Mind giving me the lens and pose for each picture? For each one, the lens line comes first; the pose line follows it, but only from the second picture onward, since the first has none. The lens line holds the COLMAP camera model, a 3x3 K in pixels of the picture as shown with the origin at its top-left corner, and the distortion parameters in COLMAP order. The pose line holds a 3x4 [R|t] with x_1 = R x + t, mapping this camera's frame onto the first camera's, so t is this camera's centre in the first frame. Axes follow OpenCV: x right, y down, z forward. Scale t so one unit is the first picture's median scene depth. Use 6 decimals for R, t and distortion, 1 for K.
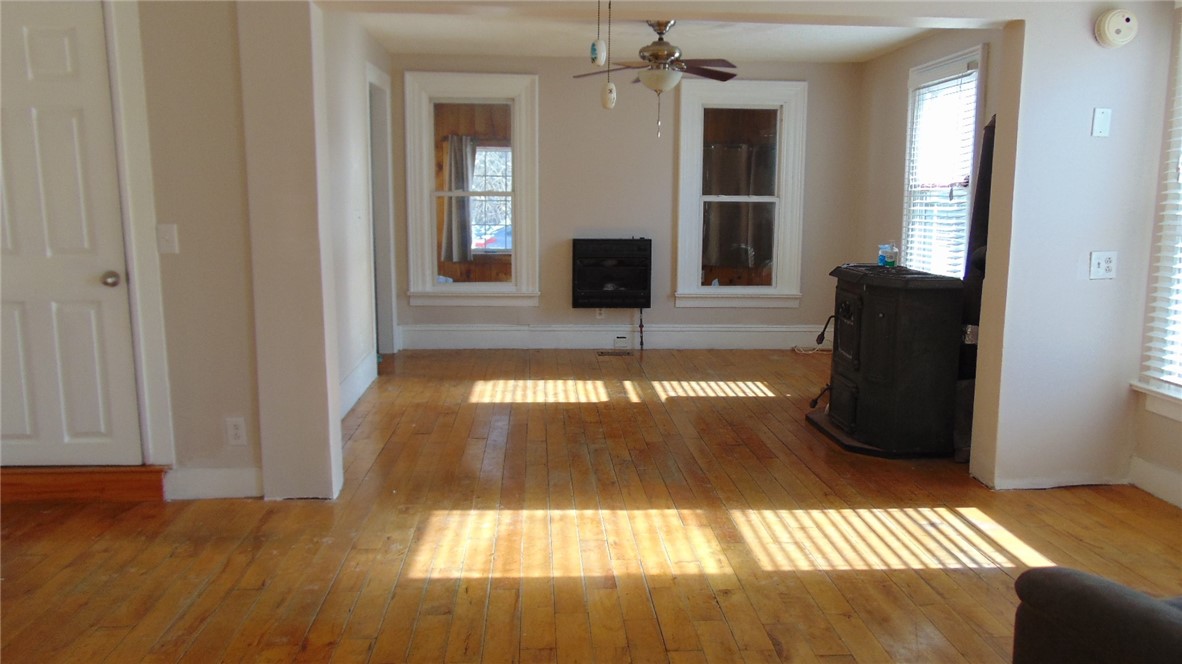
lens RADIAL K [[868.4, 0, 592.4], [0, 868.4, 328.7], [0, 0, 1]] dist [-0.031285, 0.010718]
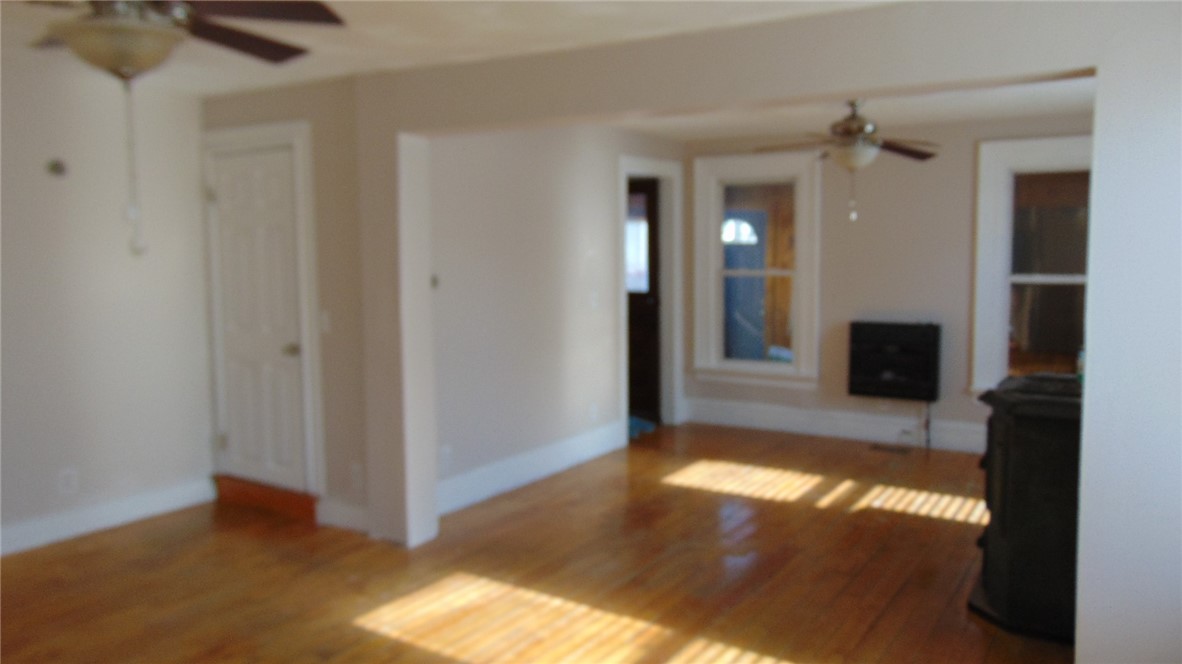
lens RADIAL K [[868.4, 0, 590.5], [0, 868.4, 331.9], [0, 0, 1]] dist [-0.031285, 0.010718]
pose [[0.805126, 0.040945, -0.591689, 0.586491], [-0.077722, 0.996295, -0.036815, -0.070086], [0.587990, 0.075628, 0.805325, 0.172717]]
